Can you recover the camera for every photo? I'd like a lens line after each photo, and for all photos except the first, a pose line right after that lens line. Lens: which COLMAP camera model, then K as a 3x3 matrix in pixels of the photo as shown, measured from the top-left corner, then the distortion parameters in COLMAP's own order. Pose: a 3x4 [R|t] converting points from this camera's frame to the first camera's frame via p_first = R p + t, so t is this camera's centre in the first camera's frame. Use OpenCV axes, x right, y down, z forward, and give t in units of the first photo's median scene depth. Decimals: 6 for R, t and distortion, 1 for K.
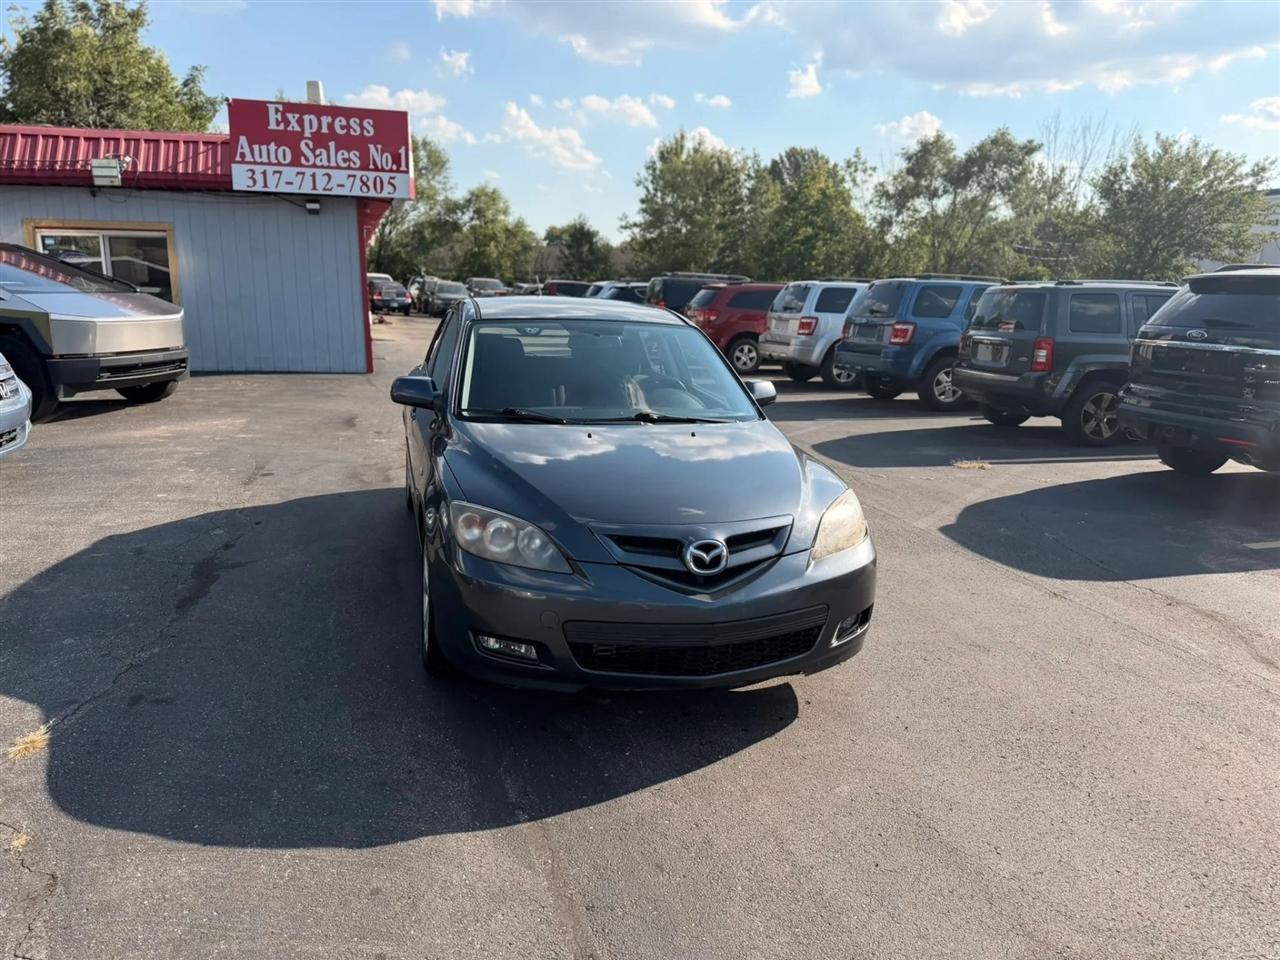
lens RADIAL K [[903.9, 0, 647.5], [0, 903.9, 500.0], [0, 0, 1]] dist [0.025681, -0.035283]
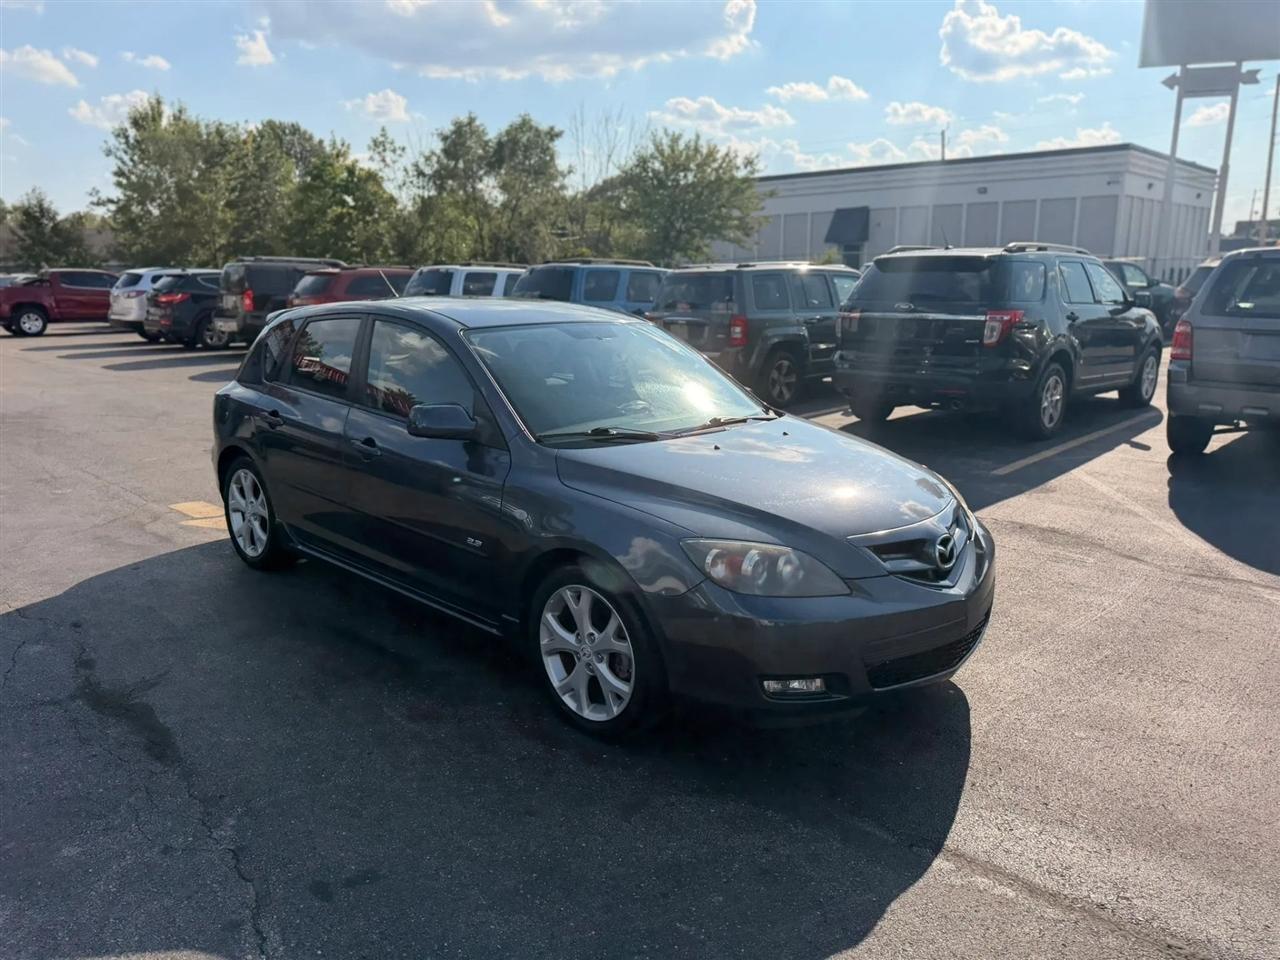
lens RADIAL K [[903.9, 0, 646.7], [0, 903.9, 497.3], [0, 0, 1]] dist [0.025681, -0.035283]
pose [[0.862980, -0.147485, 0.483233, -0.161345], [0.138736, 0.988854, 0.054043, -0.022487], [-0.485818, 0.020403, 0.873822, 0.060879]]
